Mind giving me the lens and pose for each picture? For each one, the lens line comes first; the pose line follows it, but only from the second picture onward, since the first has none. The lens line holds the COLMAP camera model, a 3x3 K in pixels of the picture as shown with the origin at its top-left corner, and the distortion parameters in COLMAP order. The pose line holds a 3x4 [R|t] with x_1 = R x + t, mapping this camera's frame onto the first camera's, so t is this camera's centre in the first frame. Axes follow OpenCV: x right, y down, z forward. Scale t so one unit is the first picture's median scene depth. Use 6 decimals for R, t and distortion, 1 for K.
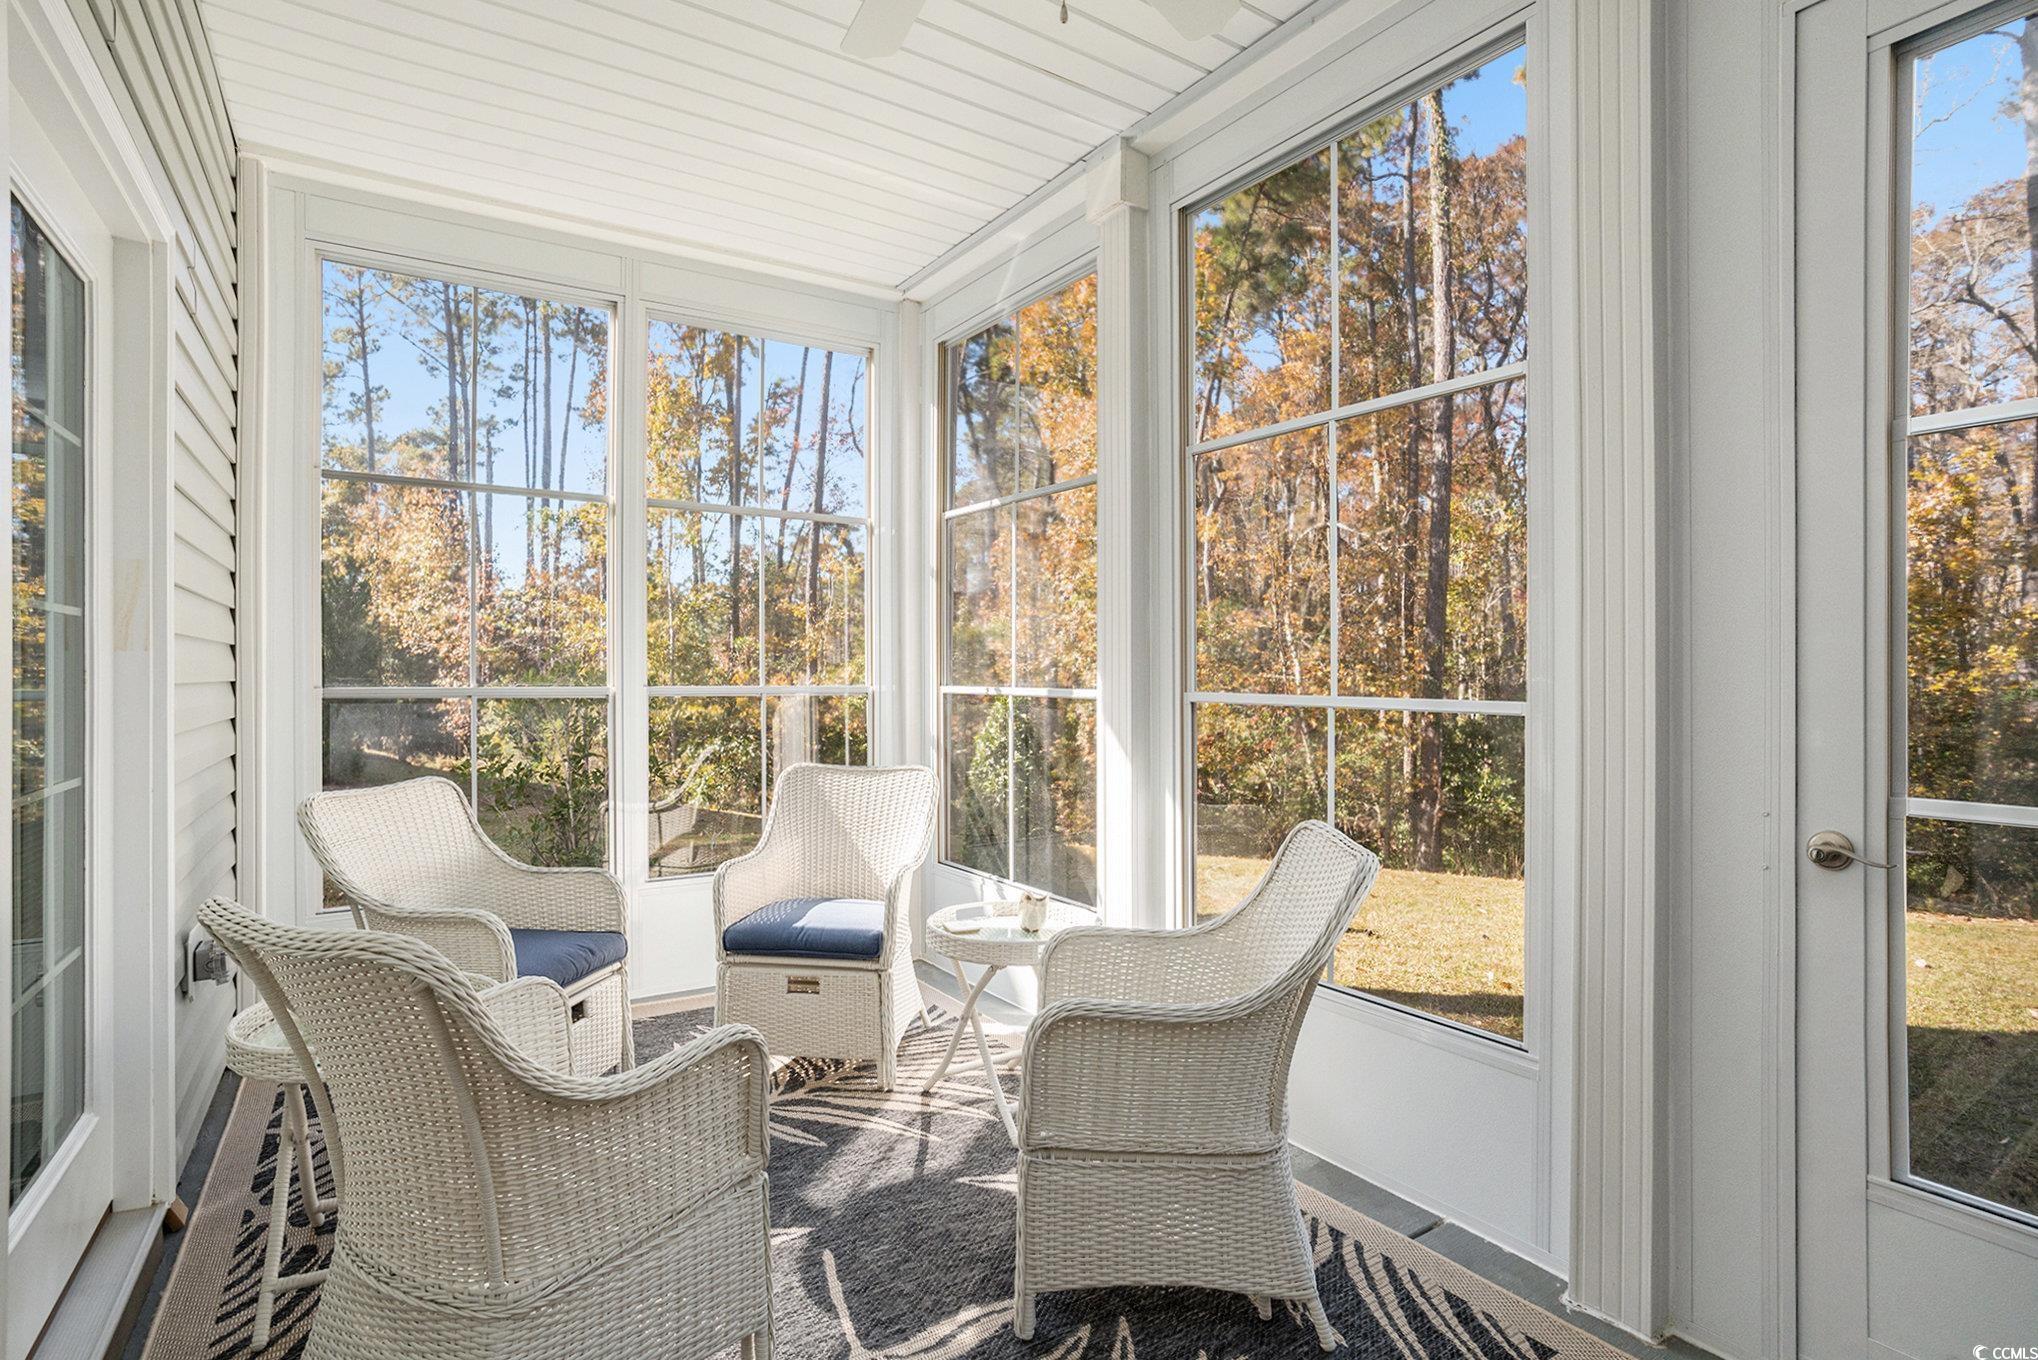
lens RADIAL K [[997.4, 0, 1019.0], [0, 997.4, 680.0], [0, 0, 1]] dist [-0.071272, 0.032829]
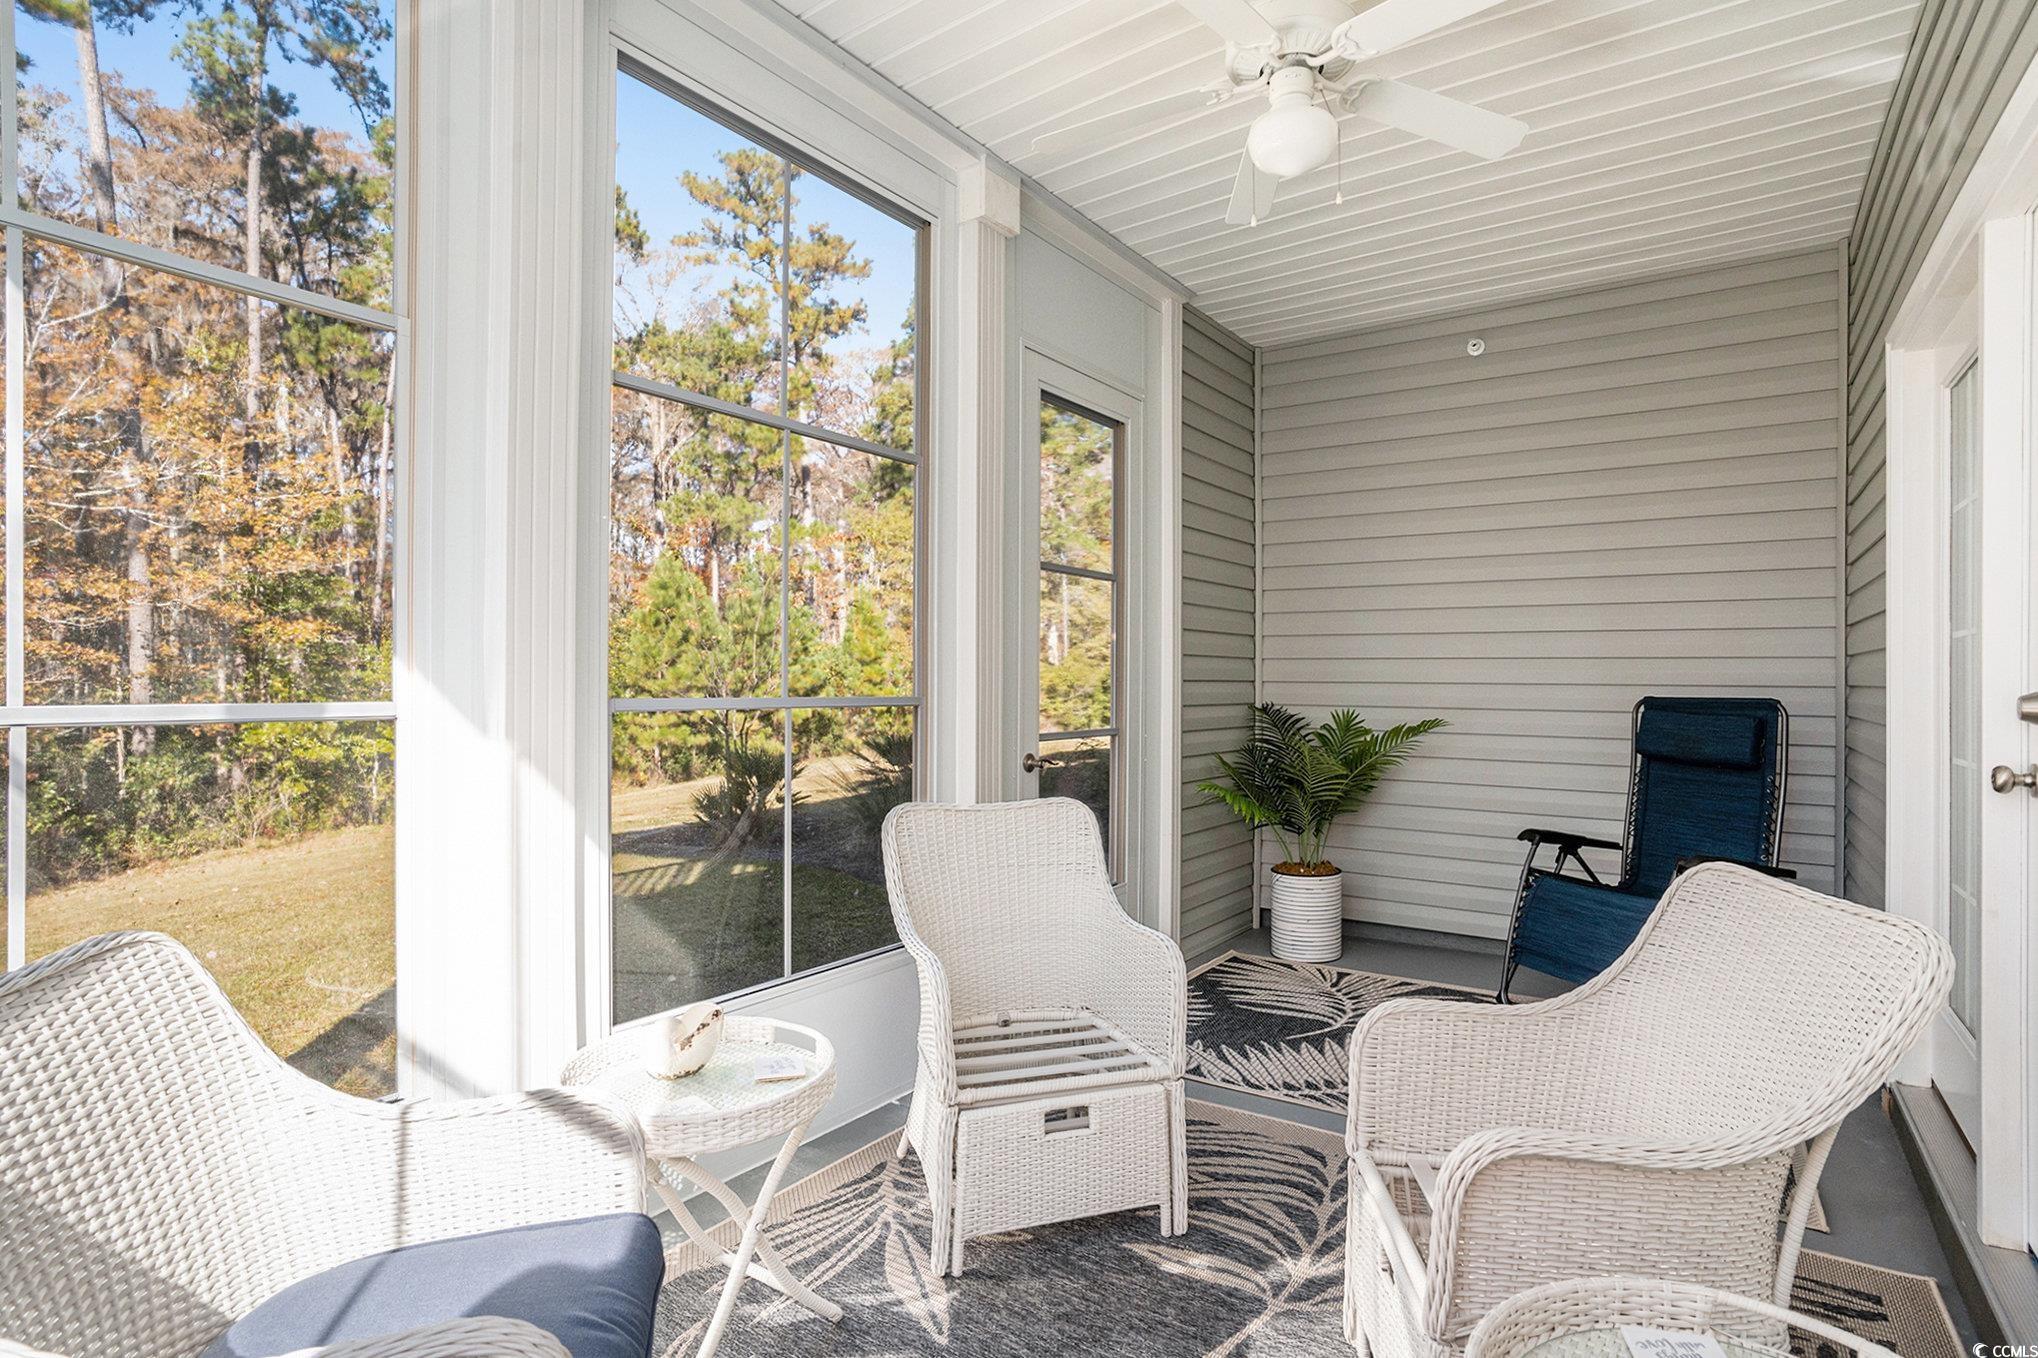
lens RADIAL K [[997.4, 0, 1019.0], [0, 997.4, 679.0], [0, 0, 1]] dist [-0.071272, 0.032829]
pose [[-0.376820, -0.001097, 0.926286, -0.579906], [0.002046, 0.999996, 0.002016, -0.001636], [-0.926284, 0.002655, -0.376817, 0.919300]]
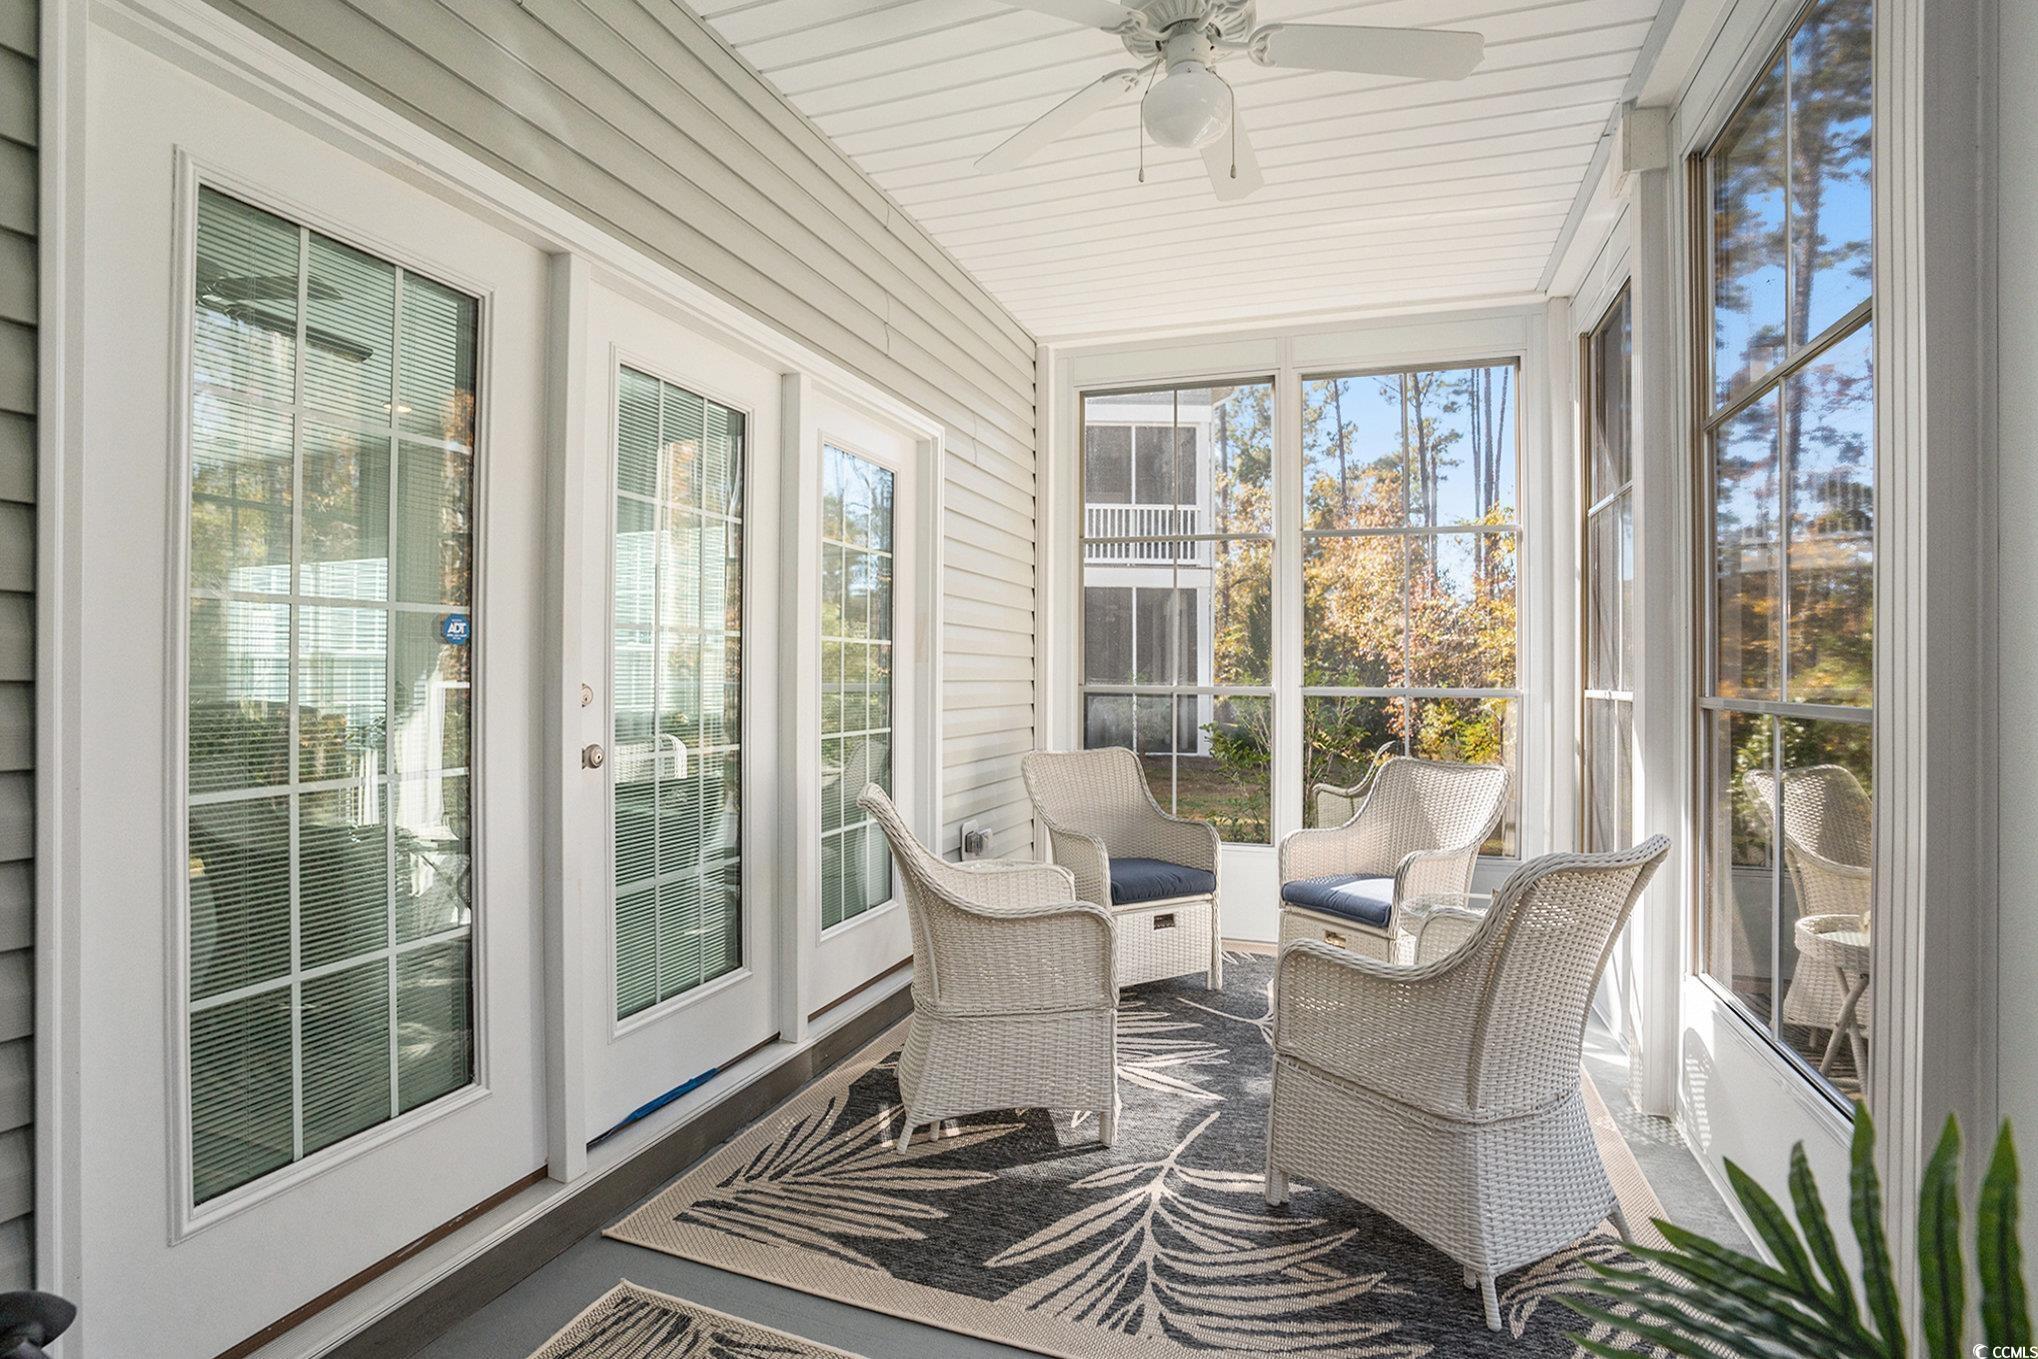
lens RADIAL K [[997.4, 0, 1019.0], [0, 997.4, 679.5], [0, 0, 1]] dist [-0.071272, 0.032829]
pose [[0.616098, 0.004819, -0.787655, 0.446044], [-0.010004, 0.999948, -0.001708, 0.003919], [0.787606, 0.008932, 0.616114, -0.022649]]
